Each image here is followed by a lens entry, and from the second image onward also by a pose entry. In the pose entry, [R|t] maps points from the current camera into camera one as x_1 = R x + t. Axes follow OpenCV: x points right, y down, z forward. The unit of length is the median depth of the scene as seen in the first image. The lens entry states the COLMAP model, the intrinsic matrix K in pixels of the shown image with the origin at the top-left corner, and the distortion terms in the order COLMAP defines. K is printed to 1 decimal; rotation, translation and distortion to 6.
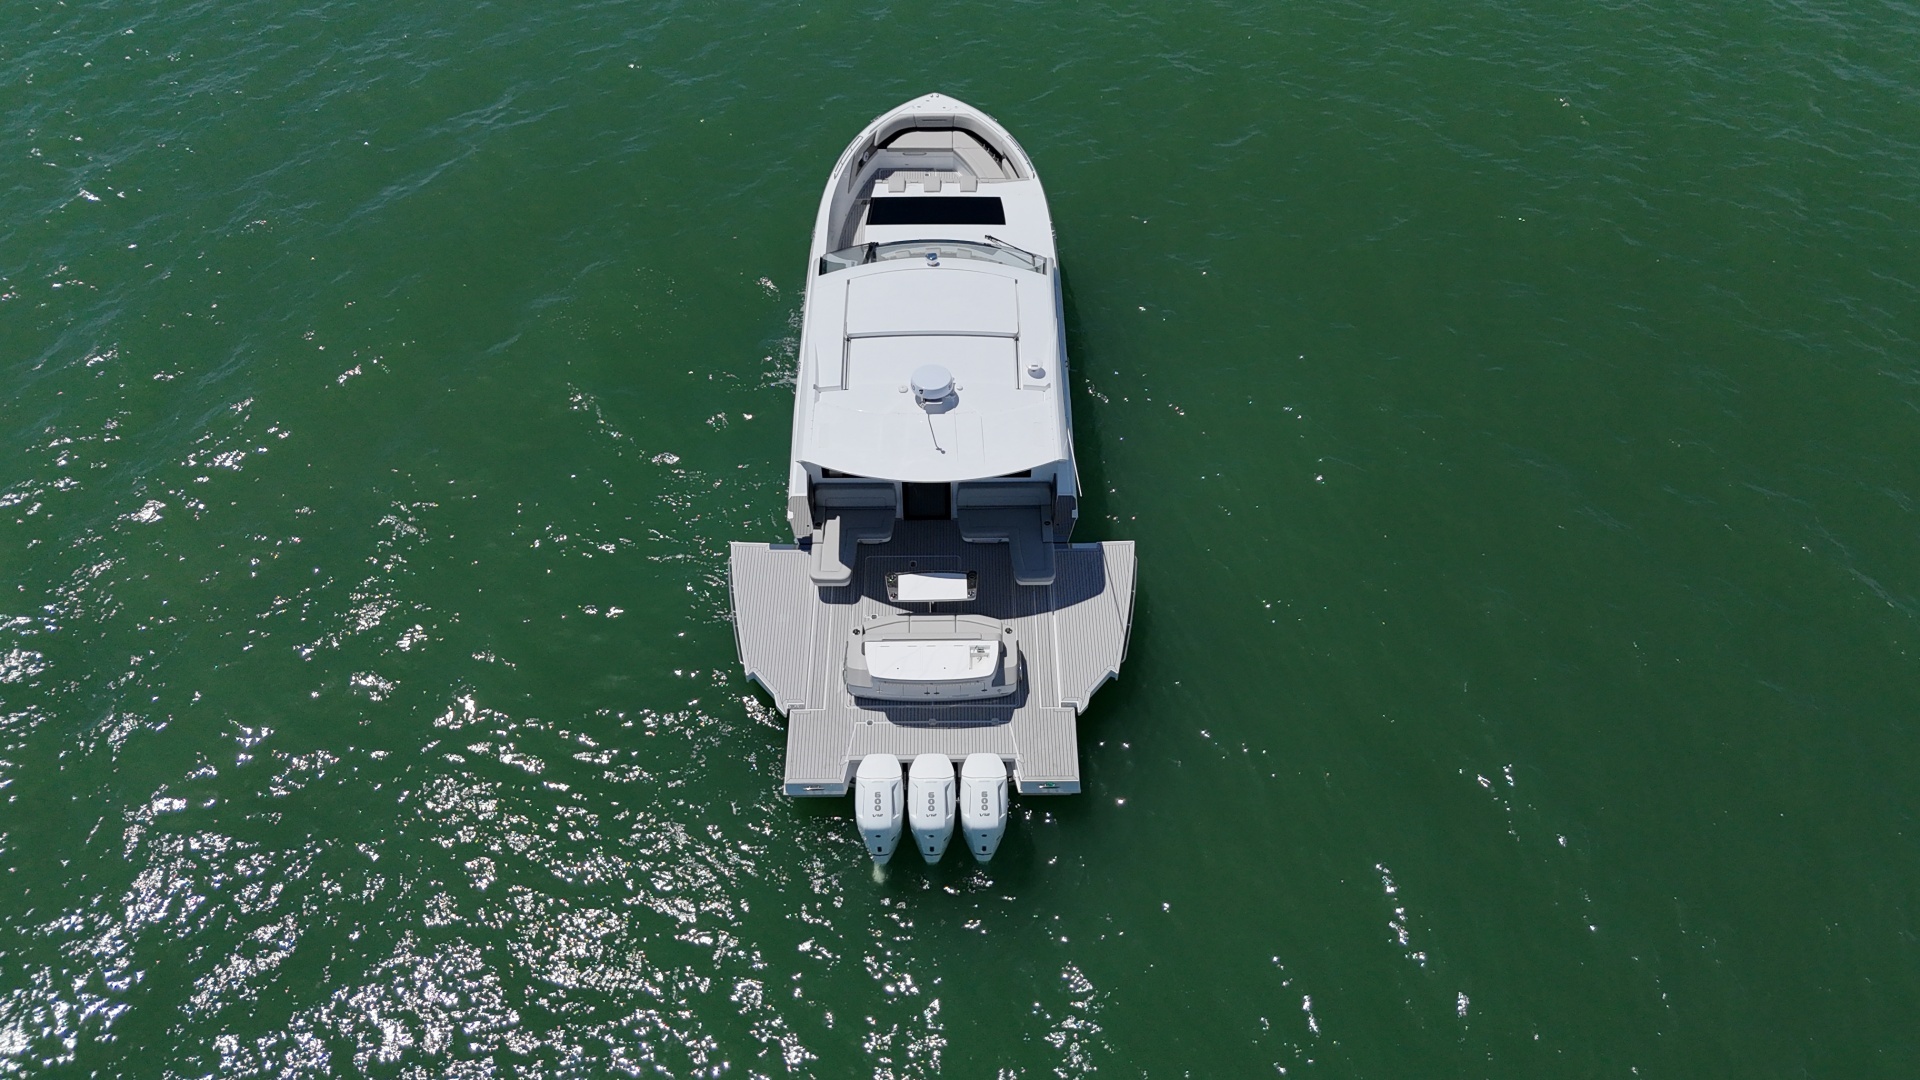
lens RADIAL K [[1384.9, 0, 960.0], [0, 1384.9, 540.0], [0, 0, 1]] dist [0.179704, 0.000032]
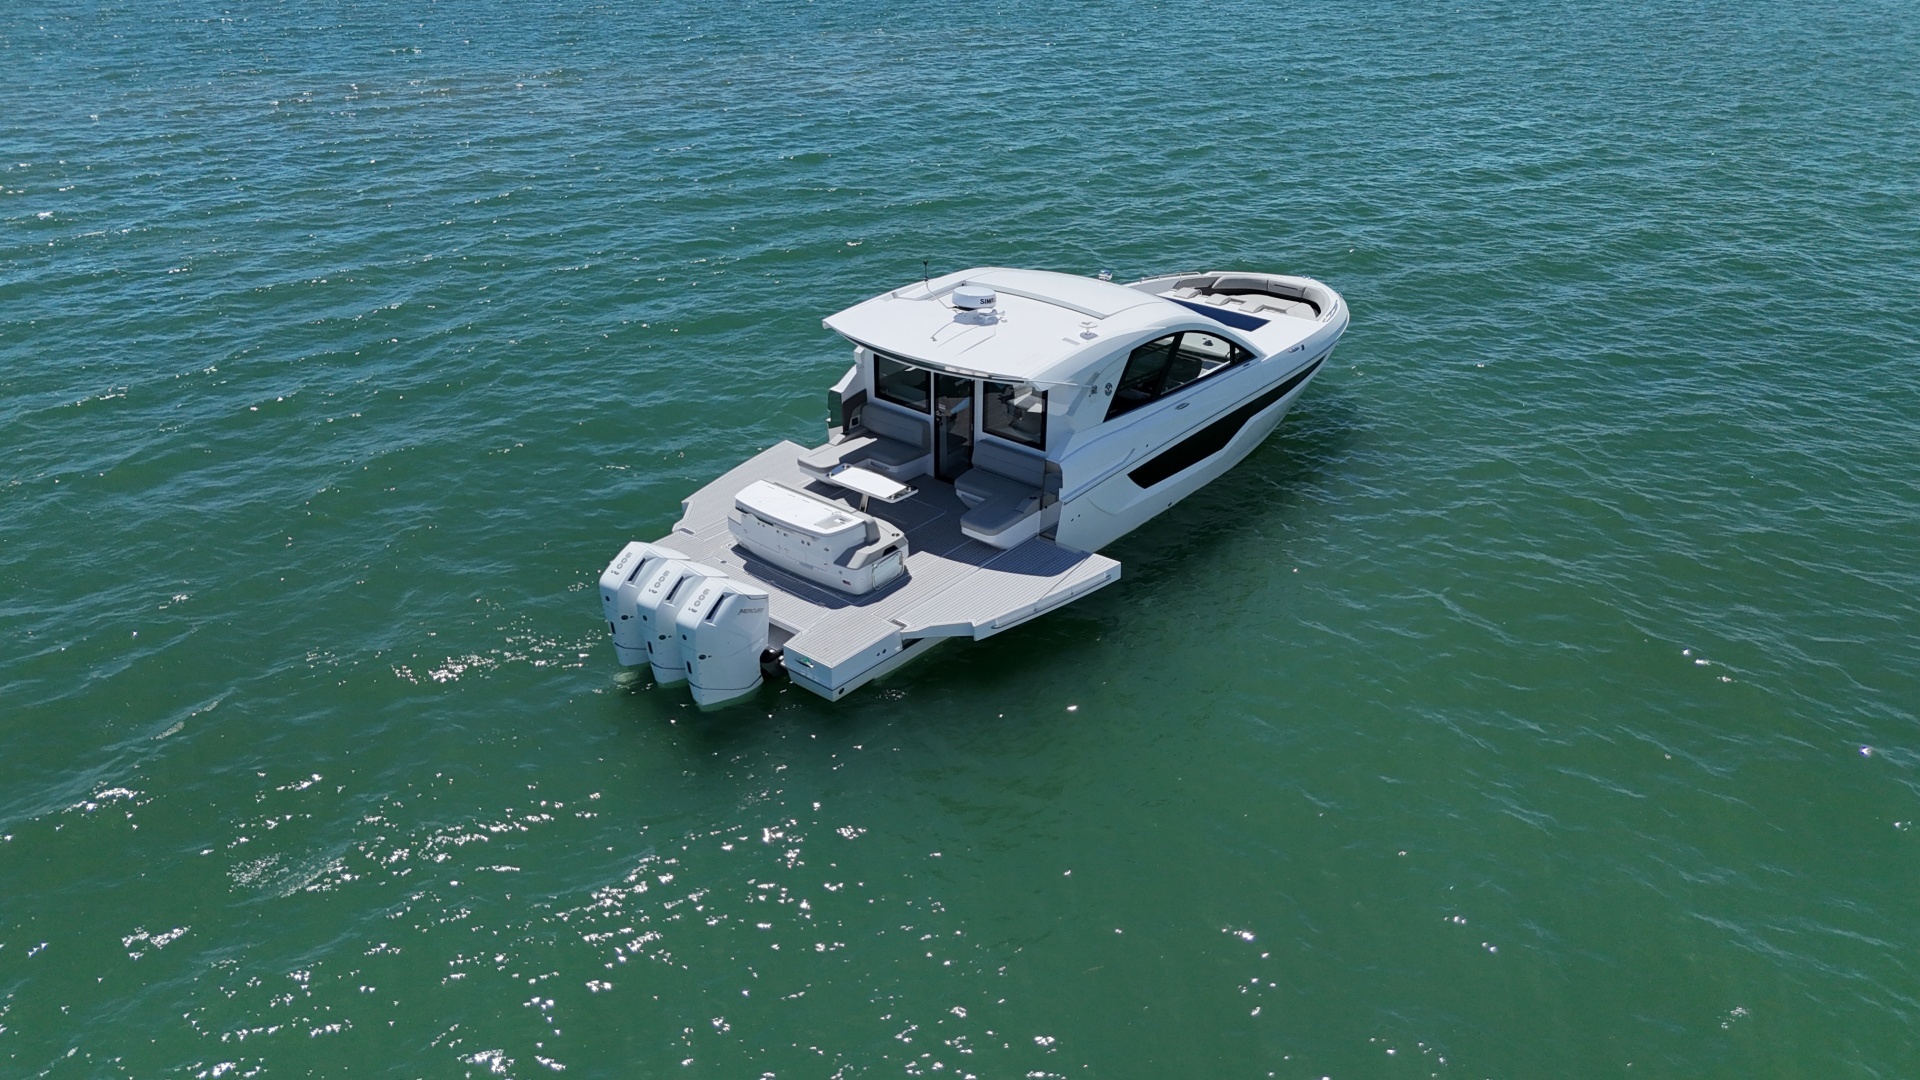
lens RADIAL K [[1385.4, 0, 960.0], [0, 1385.4, 540.0], [0, 0, 1]] dist [0.100655, -0.002558]
pose [[0.762568, 0.288107, -0.579210, 0.539813], [-0.503160, 0.826899, -0.251134, 0.256833], [0.406594, 0.482942, 0.775531, 0.318631]]
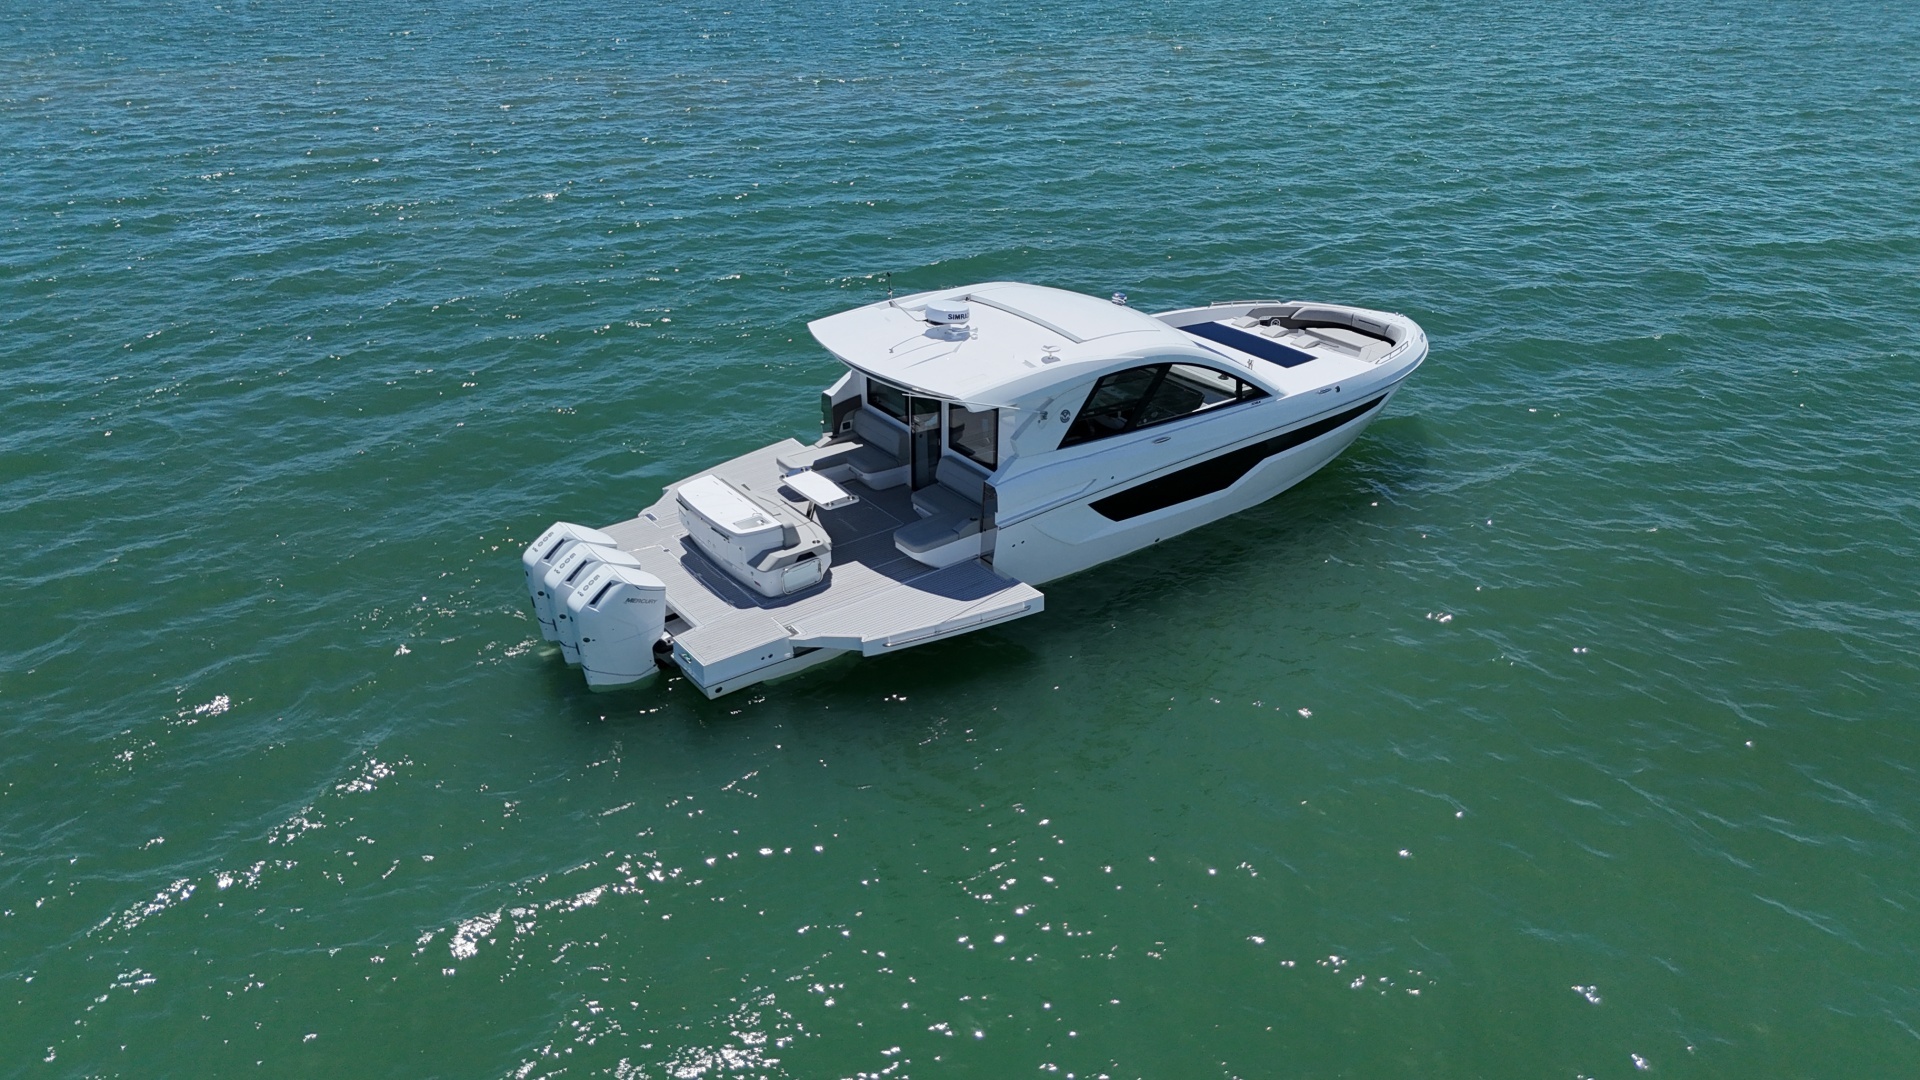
lens RADIAL K [[1385.4, 0, 960.0], [0, 1385.4, 540.0], [0, 0, 1]] dist [0.100655, -0.002558]
pose [[0.593038, 0.360778, -0.719823, 0.680704], [-0.627529, 0.767244, -0.132454, 0.120356], [0.504493, 0.530260, 0.681403, 0.419592]]
